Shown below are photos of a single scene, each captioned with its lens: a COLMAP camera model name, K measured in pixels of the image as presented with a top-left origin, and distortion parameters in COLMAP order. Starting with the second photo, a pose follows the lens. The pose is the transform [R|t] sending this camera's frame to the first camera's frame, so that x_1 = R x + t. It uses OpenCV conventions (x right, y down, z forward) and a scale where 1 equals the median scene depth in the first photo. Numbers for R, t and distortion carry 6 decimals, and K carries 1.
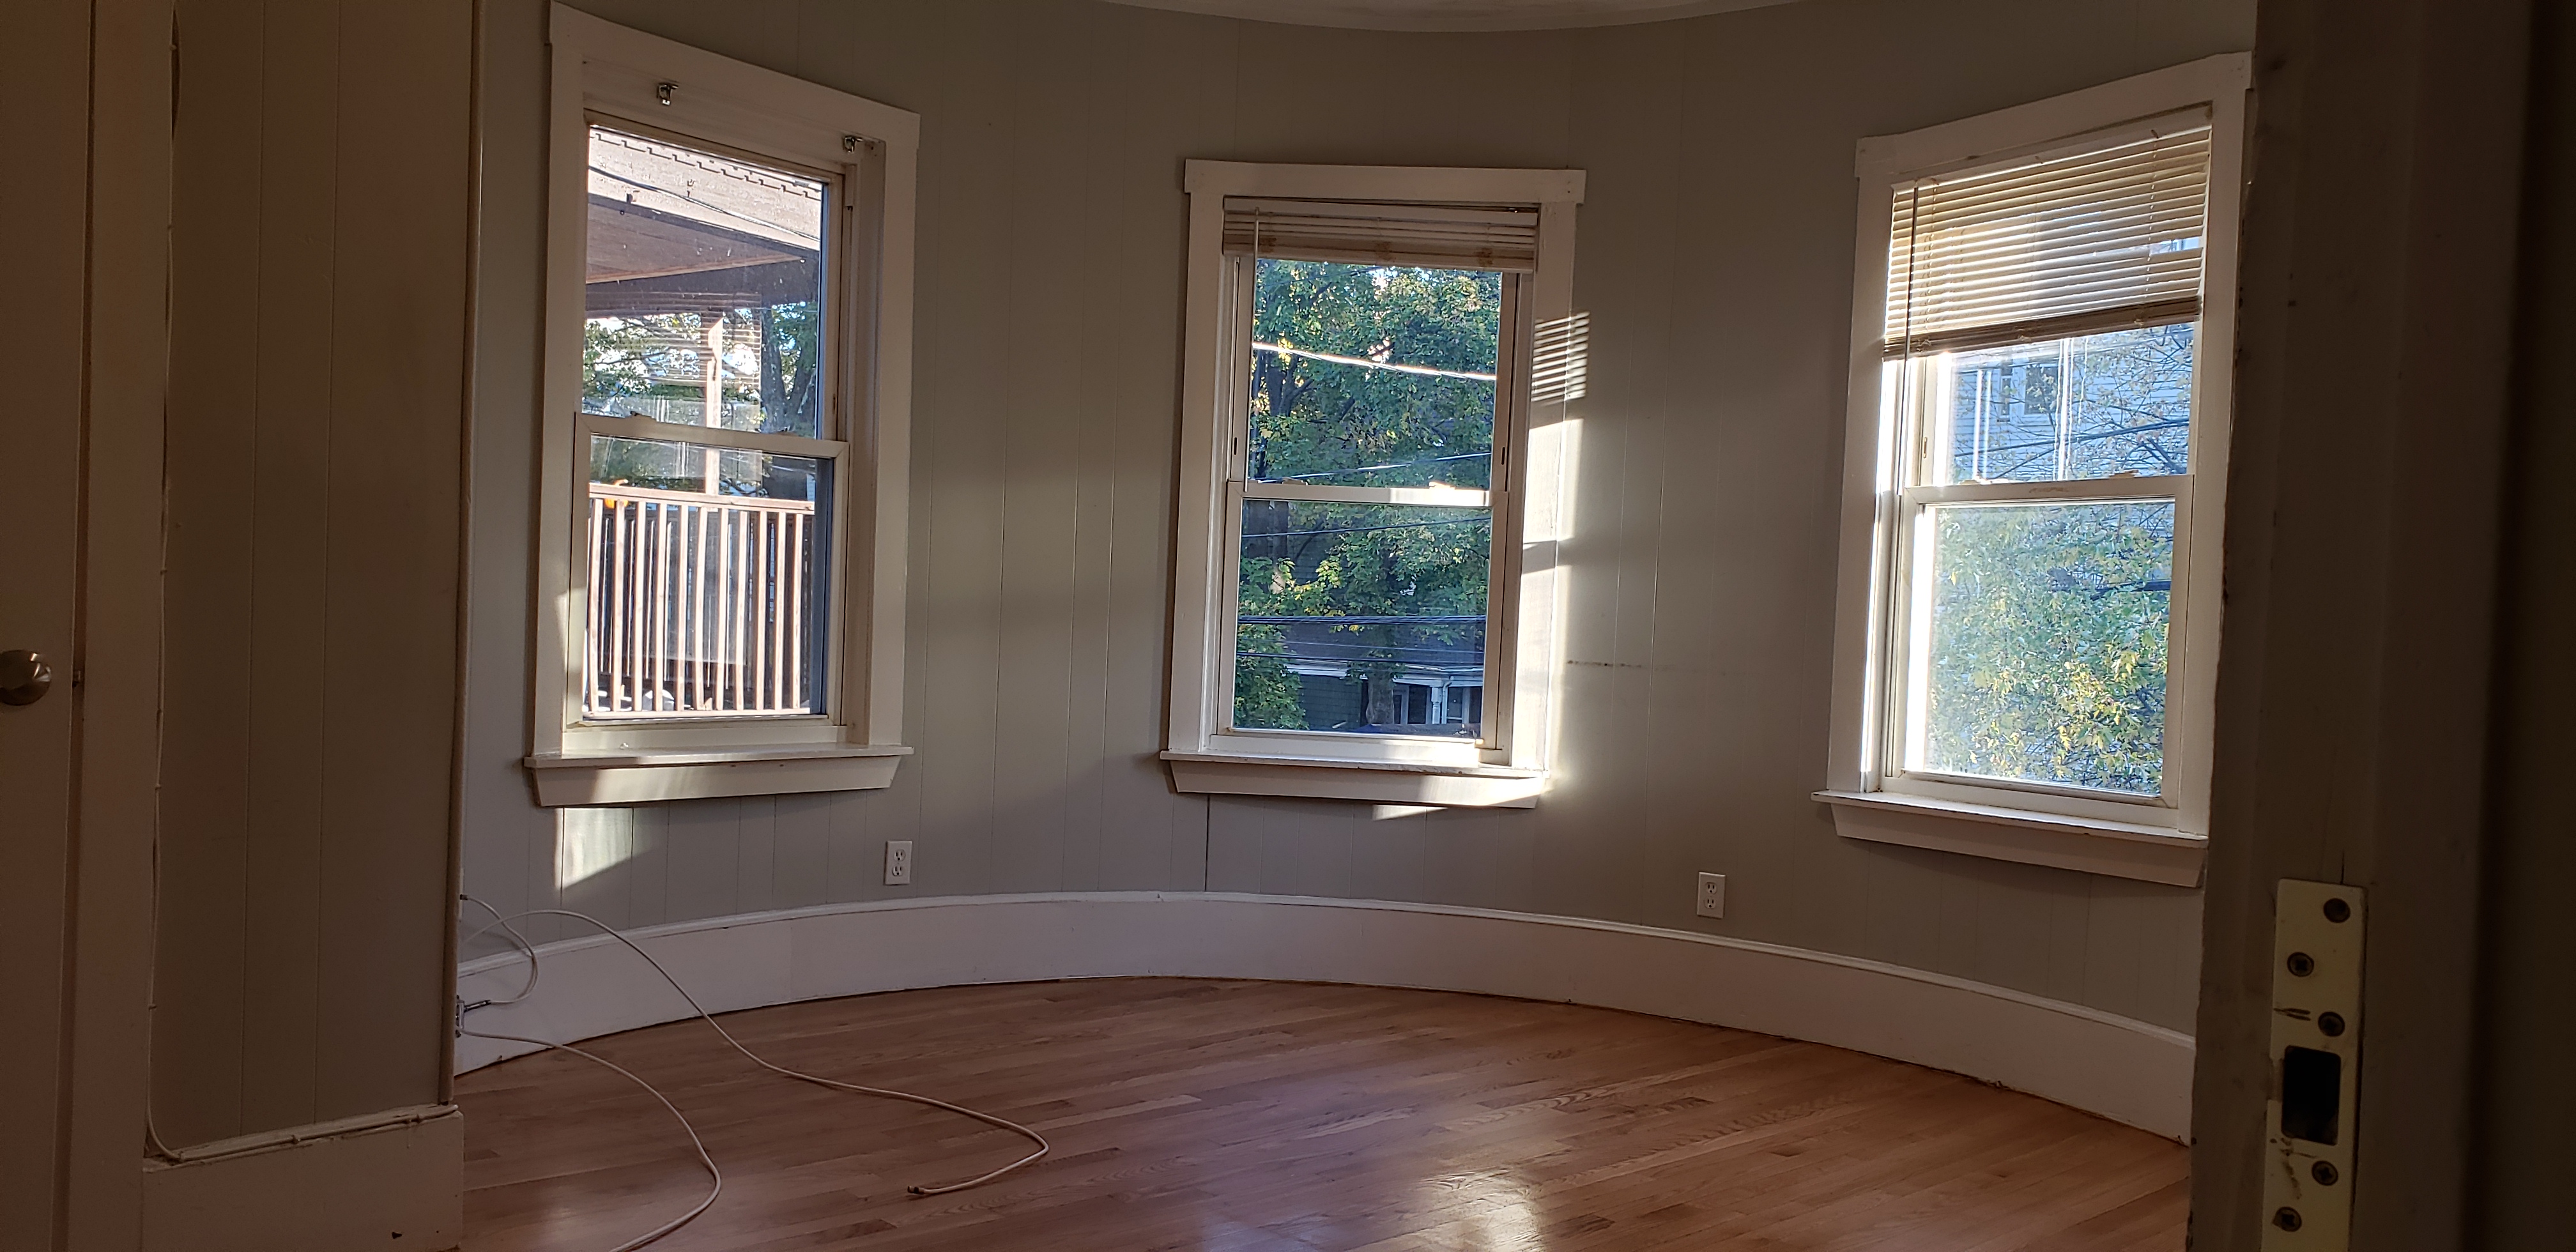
lens RADIAL K [[2084.0, 0, 1314.1], [0, 2084.0, 671.6], [0, 0, 1]] dist [0.110276, -0.308674]
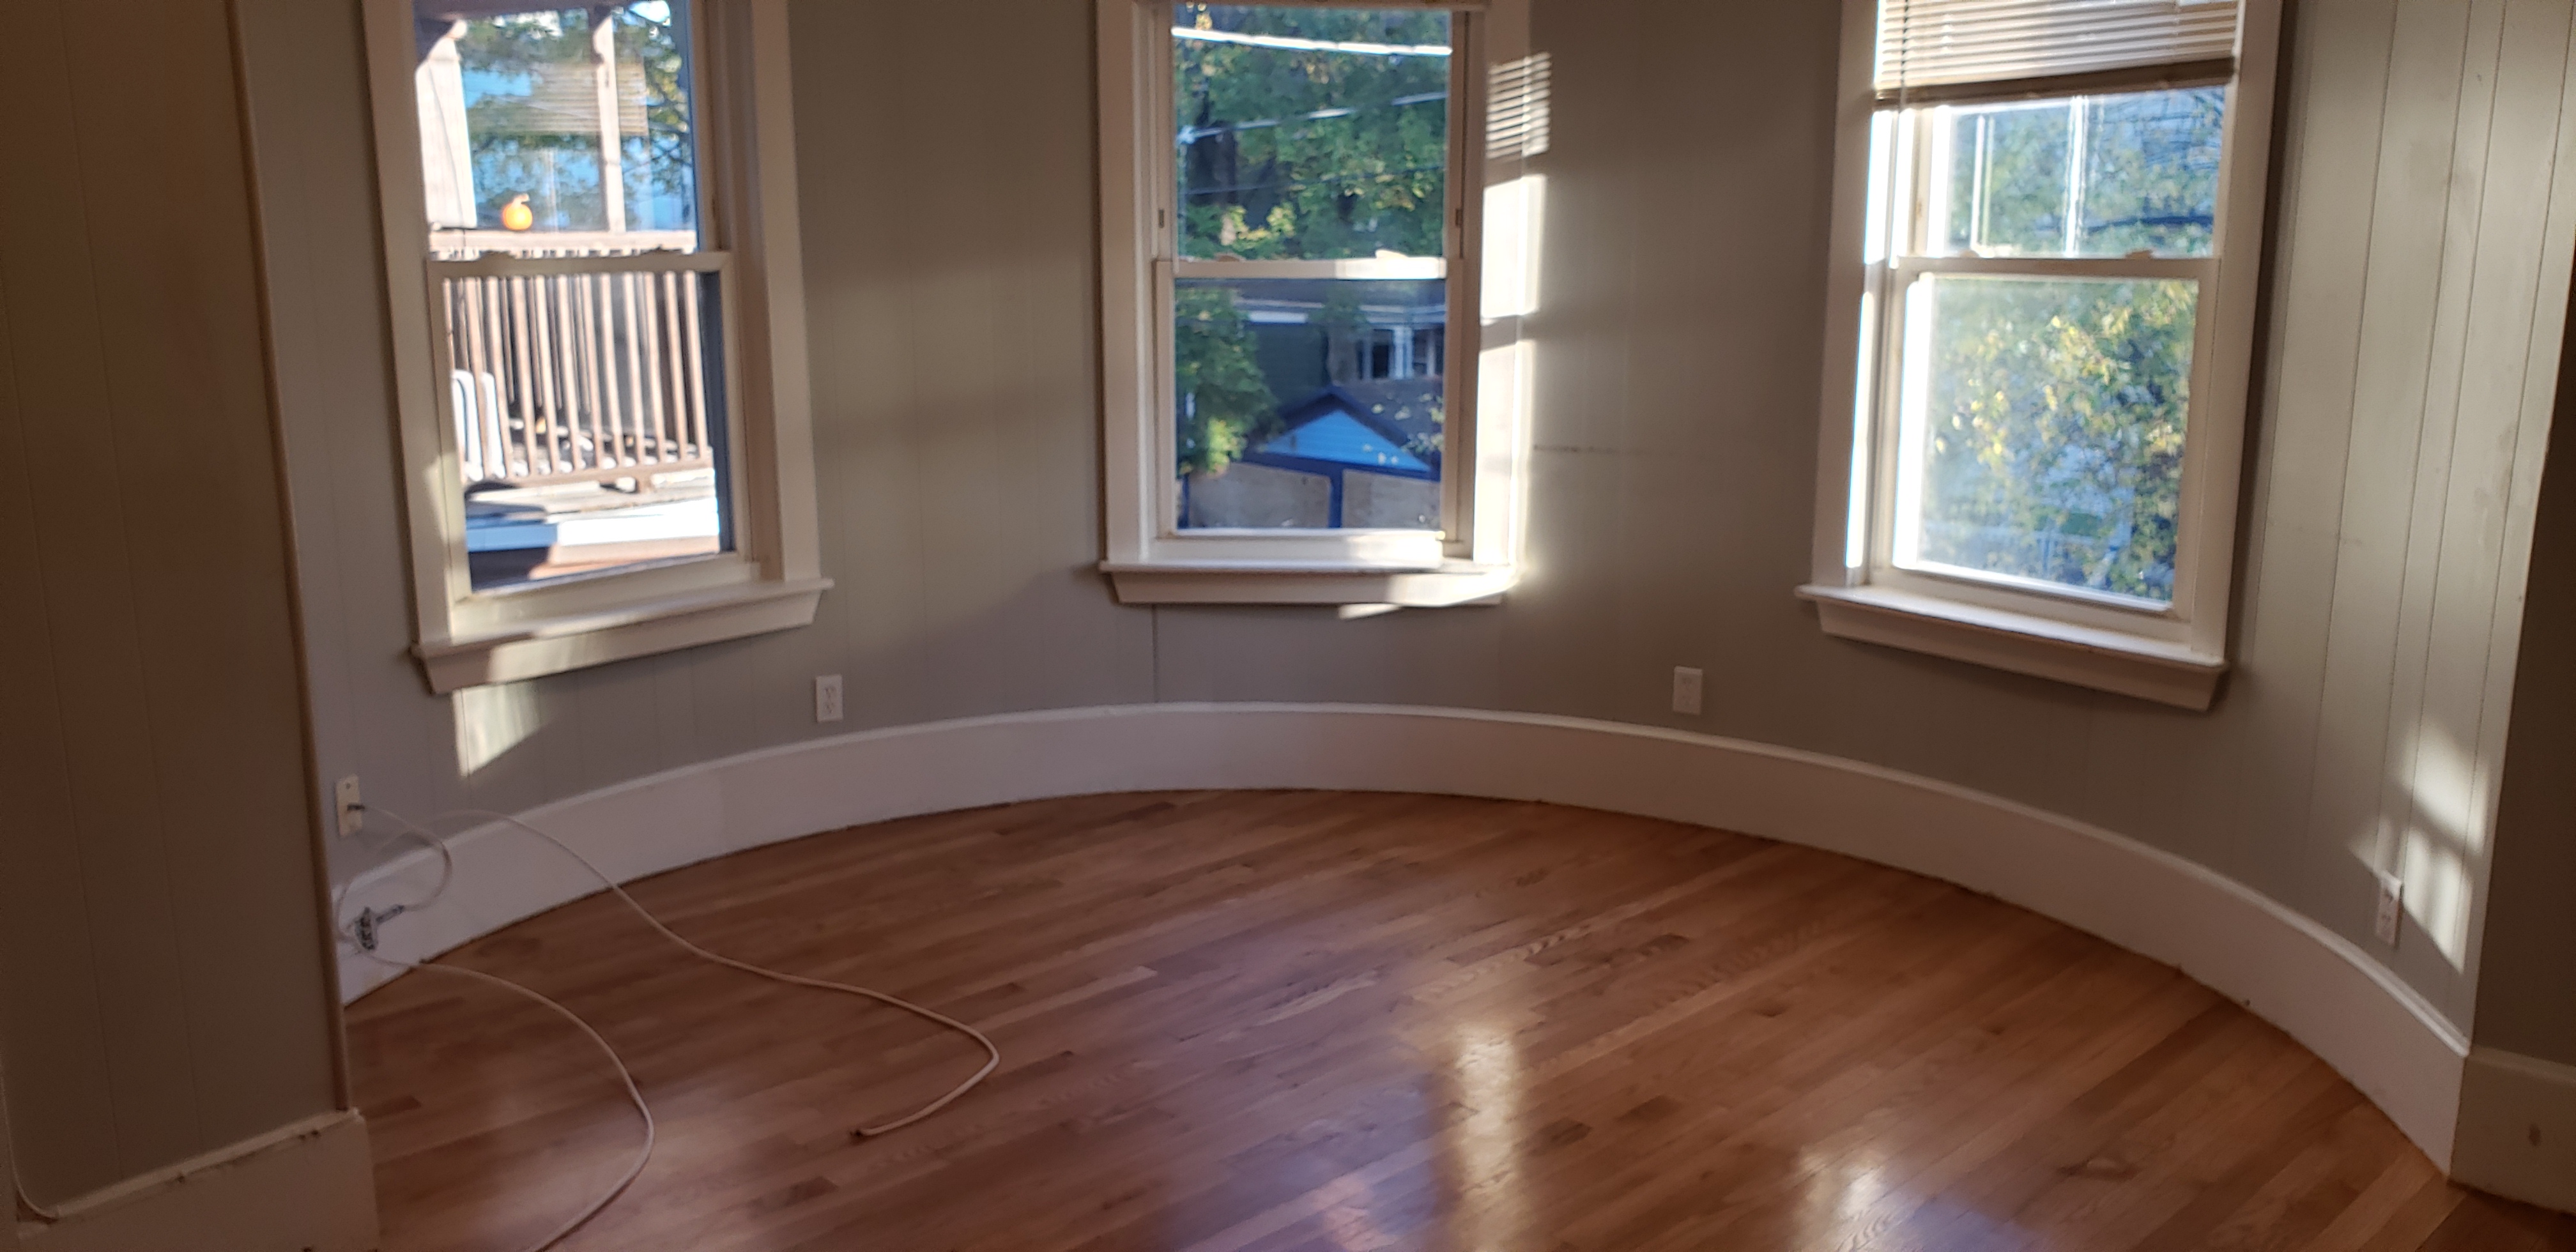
lens RADIAL K [[2090.6, 0, 1284.8], [0, 2090.6, 669.0], [0, 0, 1]] dist [0.081992, -0.217092]
pose [[0.998976, -0.045039, -0.004242, 0.012528], [0.045048, 0.981827, 0.184353, -0.091758], [-0.004138, -0.184355, 0.982851, 0.073698]]
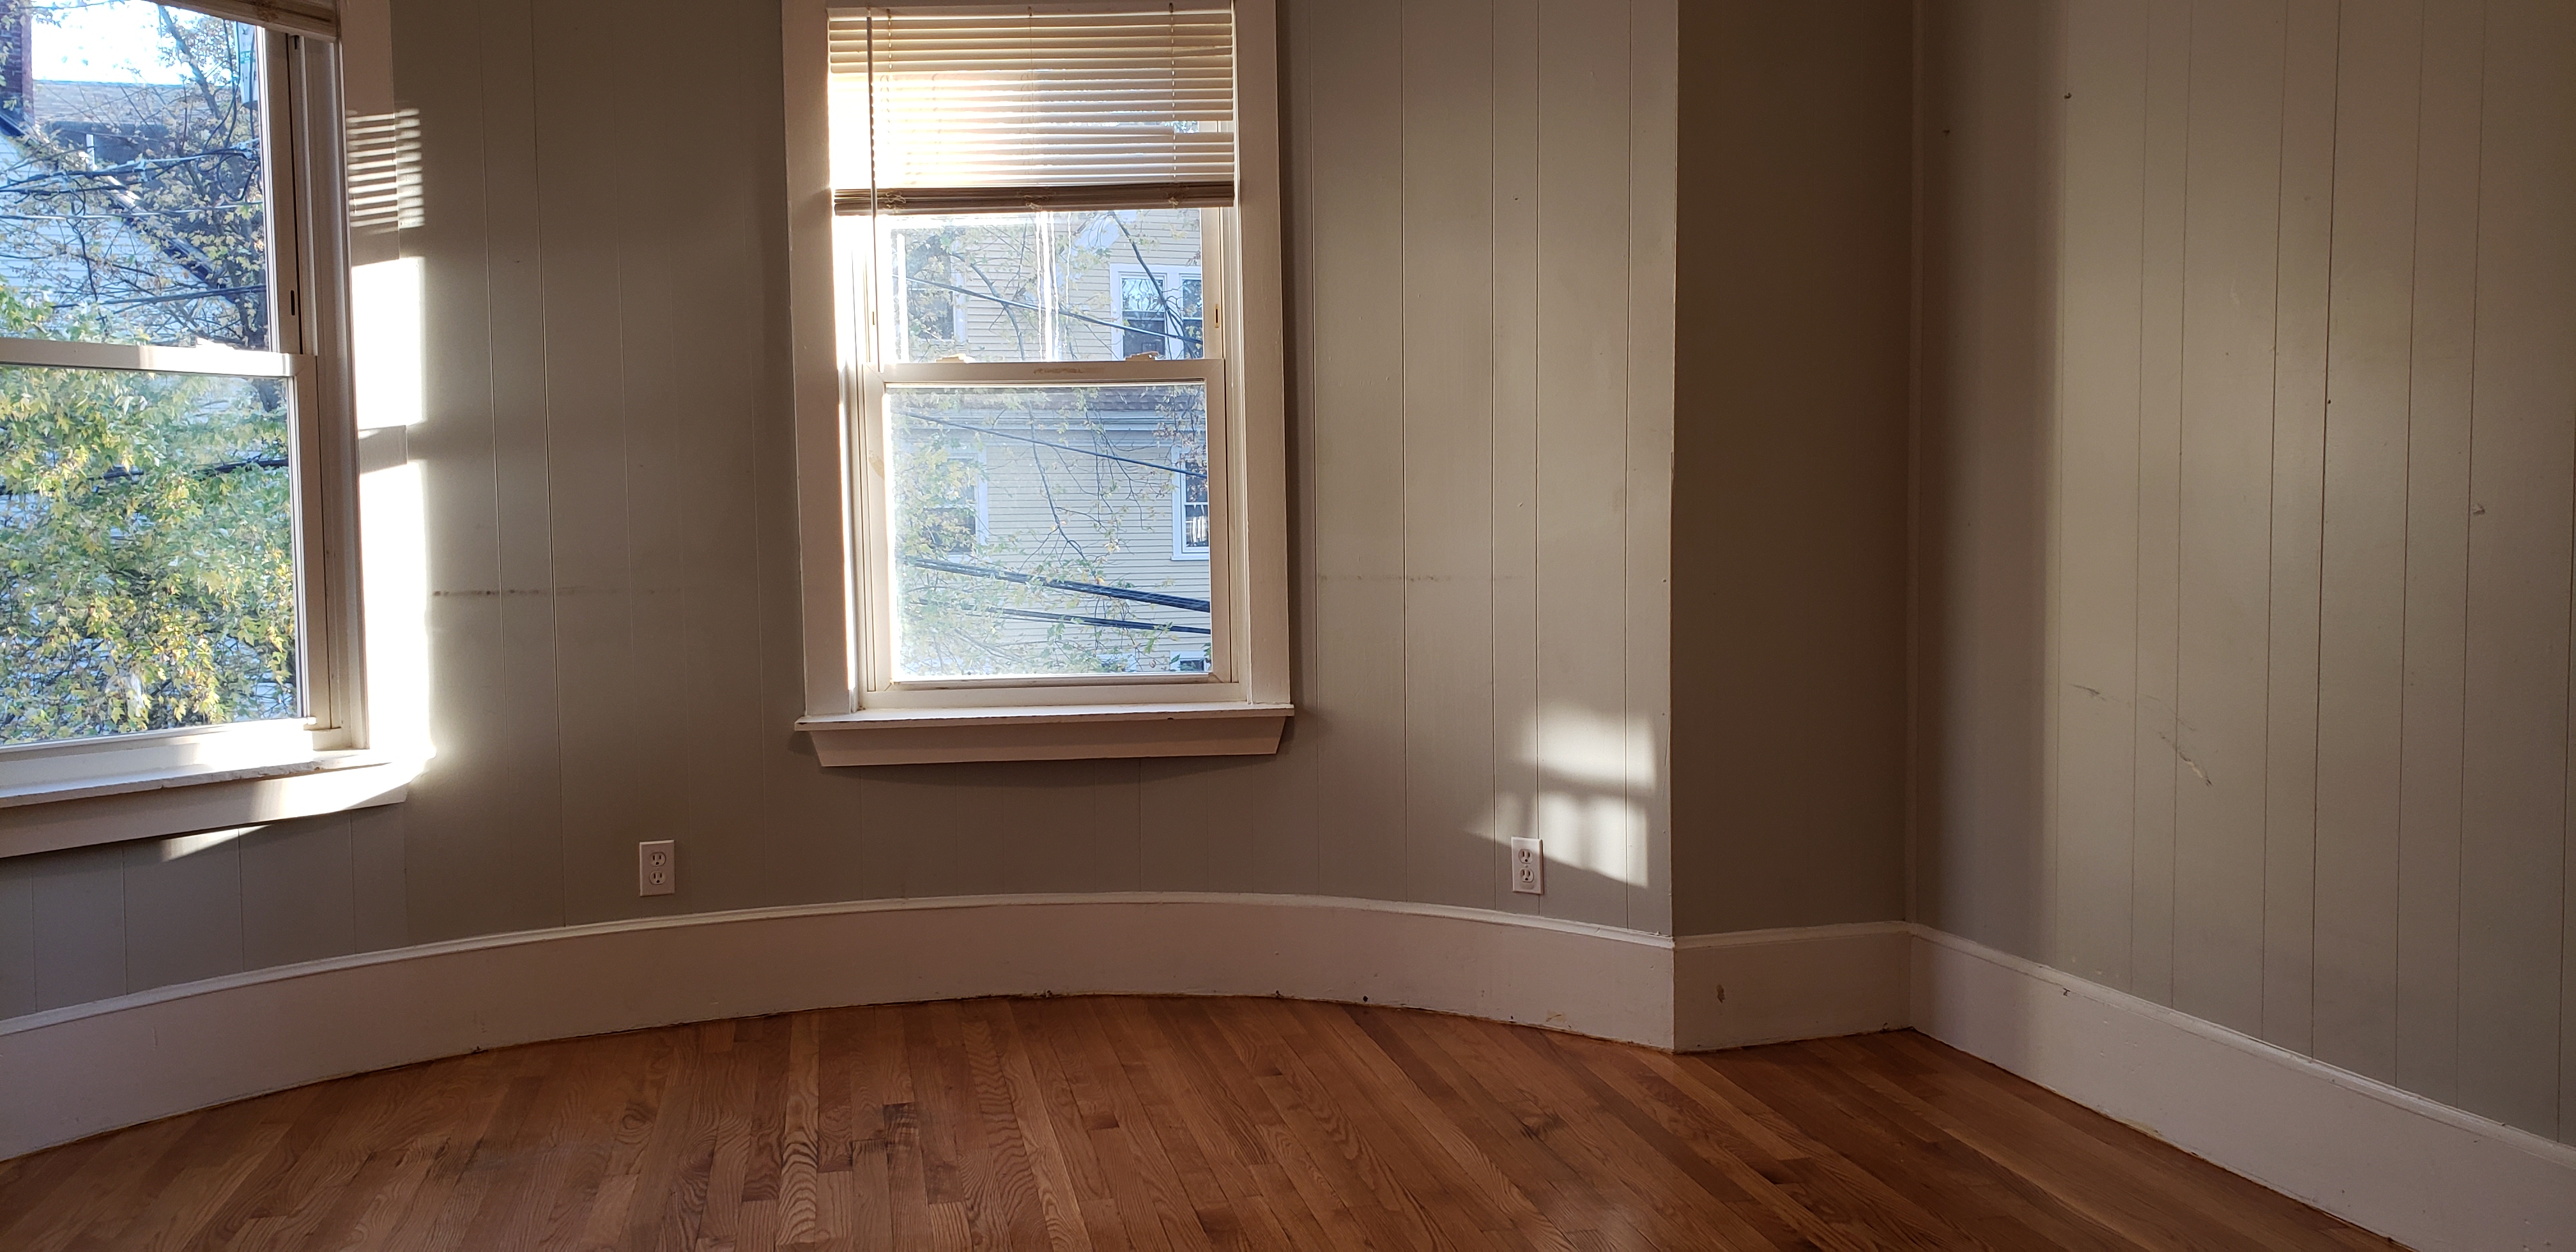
lens RADIAL K [[2059.9, 0, 1288.0], [0, 2059.9, 626.0], [0, 0, 1]] dist [0.146308, -0.202280]
pose [[0.504305, -0.102181, 0.857459, -0.387020], [0.059795, 0.994723, 0.083371, -0.039976], [-0.861453, 0.009228, 0.507754, 0.405176]]
